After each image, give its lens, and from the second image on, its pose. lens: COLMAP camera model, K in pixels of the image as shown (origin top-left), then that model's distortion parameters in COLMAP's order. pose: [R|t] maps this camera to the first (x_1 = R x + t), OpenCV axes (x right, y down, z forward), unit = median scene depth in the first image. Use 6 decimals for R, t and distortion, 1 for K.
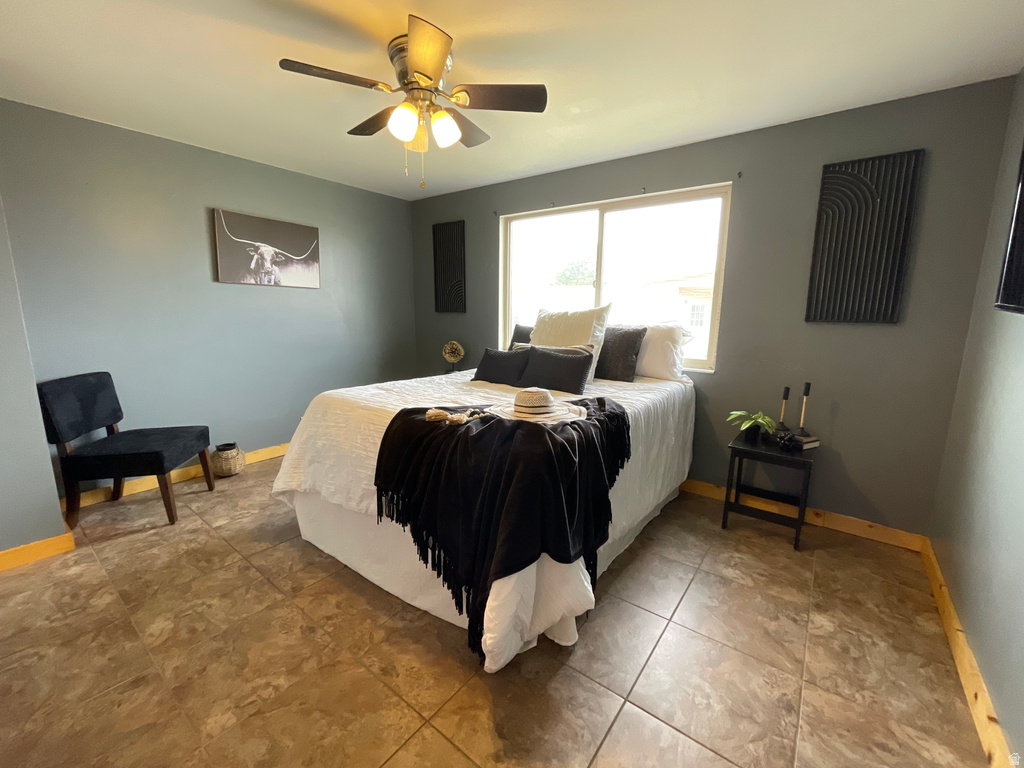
lens RADIAL K [[413.9, 0, 507.1], [0, 413.9, 381.4], [0, 0, 1]] dist [-0.007779, 0.000288]
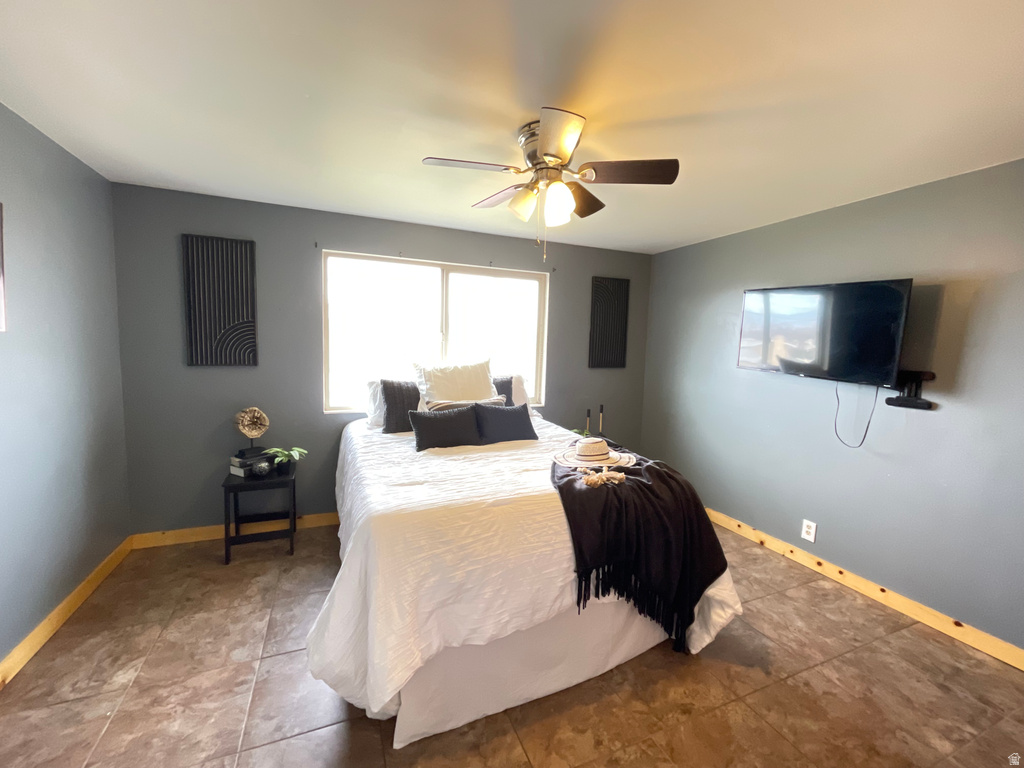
lens RADIAL K [[413.9, 0, 505.2], [0, 413.9, 384.6], [0, 0, 1]] dist [-0.007779, 0.000288]
pose [[0.509945, -0.082355, 0.856255, -0.906971], [0.133416, 0.990933, 0.015853, -0.159904], [-0.849798, 0.106154, 0.516309, 0.478620]]
